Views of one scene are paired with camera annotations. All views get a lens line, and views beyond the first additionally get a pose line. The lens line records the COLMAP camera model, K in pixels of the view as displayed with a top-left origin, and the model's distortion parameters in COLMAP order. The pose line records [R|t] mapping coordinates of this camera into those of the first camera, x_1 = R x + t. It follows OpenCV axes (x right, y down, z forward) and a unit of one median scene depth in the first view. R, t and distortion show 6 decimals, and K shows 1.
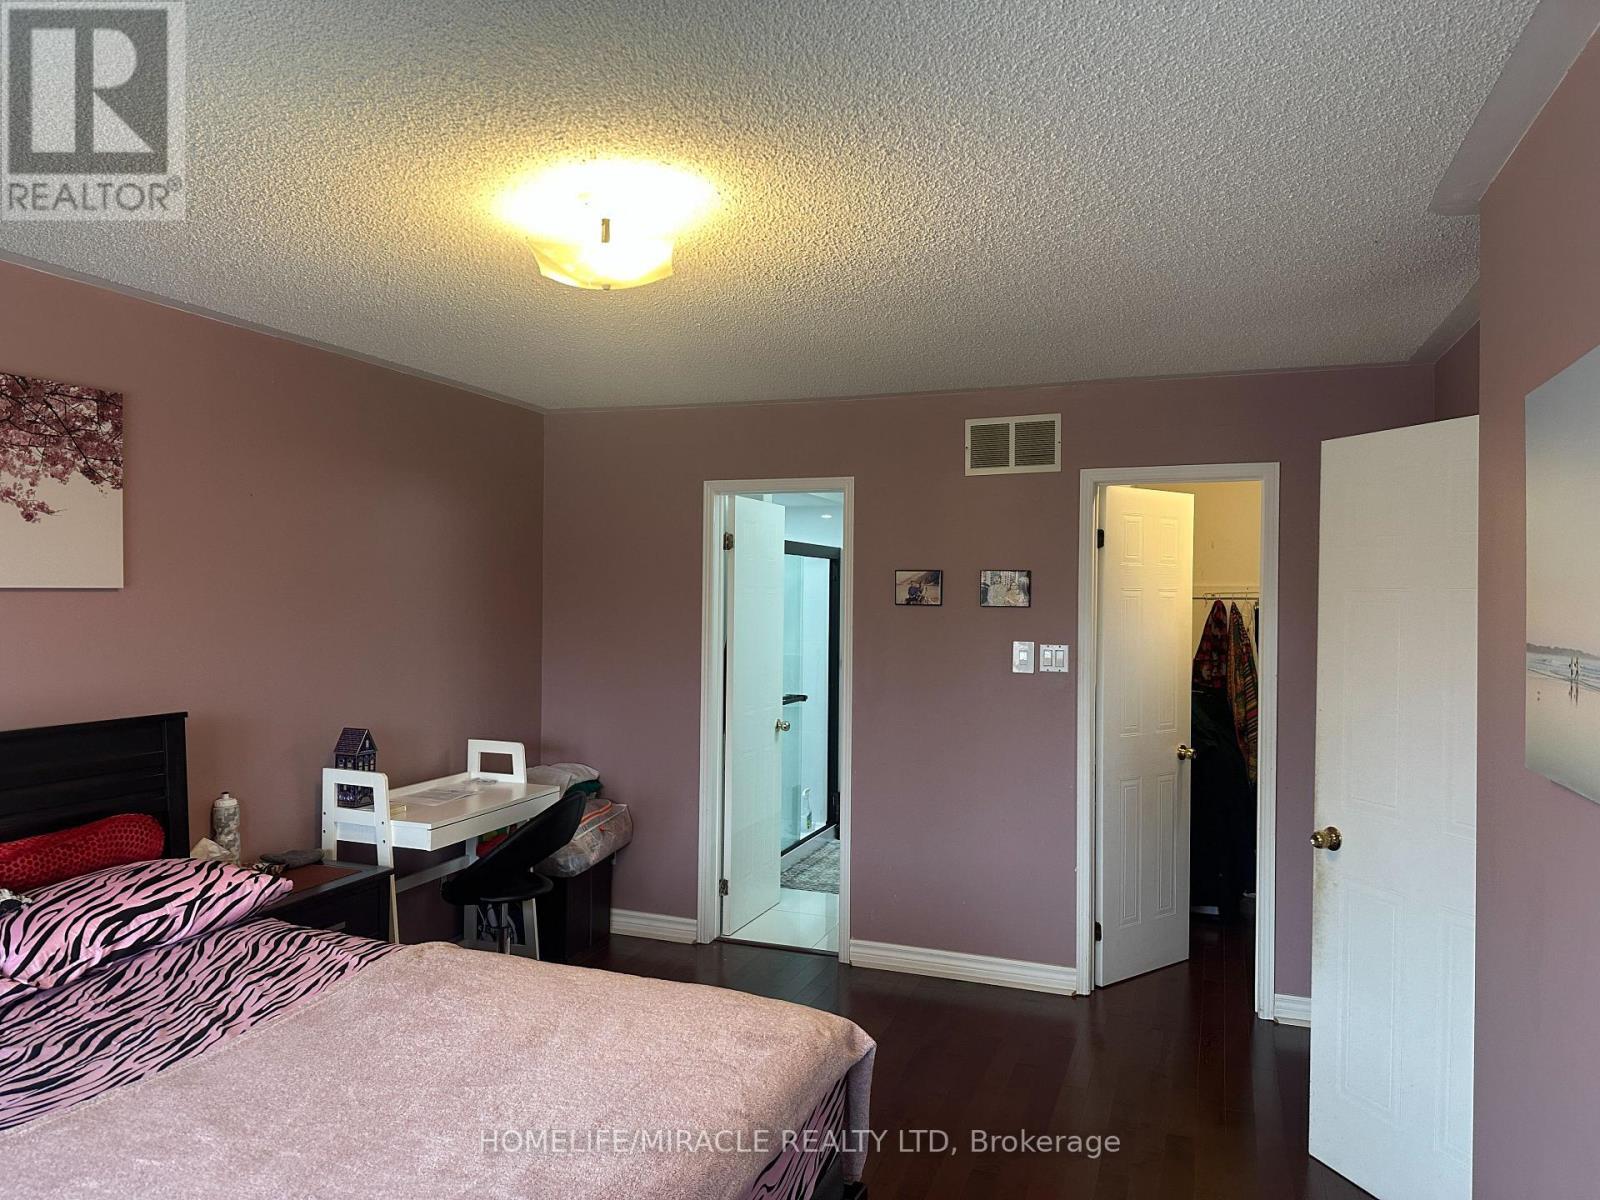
lens RADIAL K [[1093.7, 0, 800.0], [0, 1093.7, 600.0], [0, 0, 1]] dist [-0.019172, 0.000238]
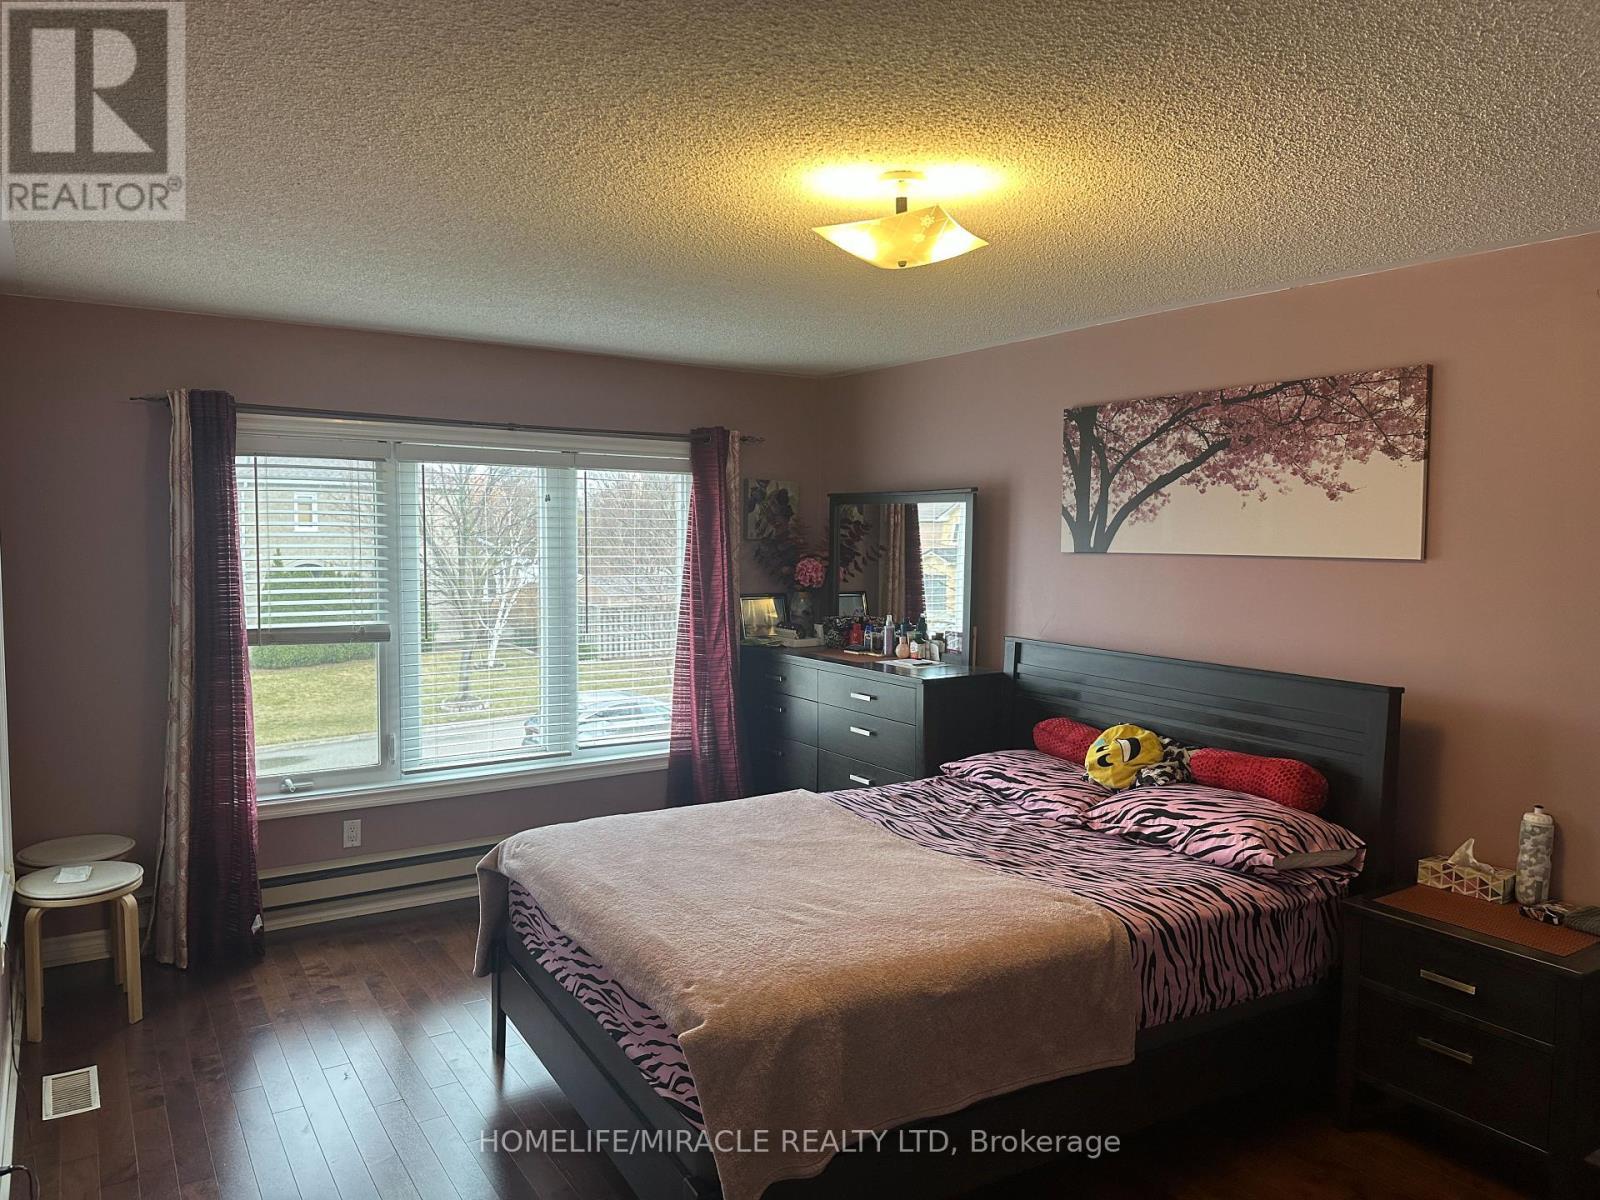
lens RADIAL K [[1093.5, 0, 800.0], [0, 1093.5, 600.0], [0, 0, 1]] dist [0.000303, -0.025670]
pose [[-0.596767, 0.037532, -0.801536, 0.646214], [-0.019697, 0.997919, 0.061392, -0.029558], [0.802173, 0.052425, -0.594786, 1.397633]]
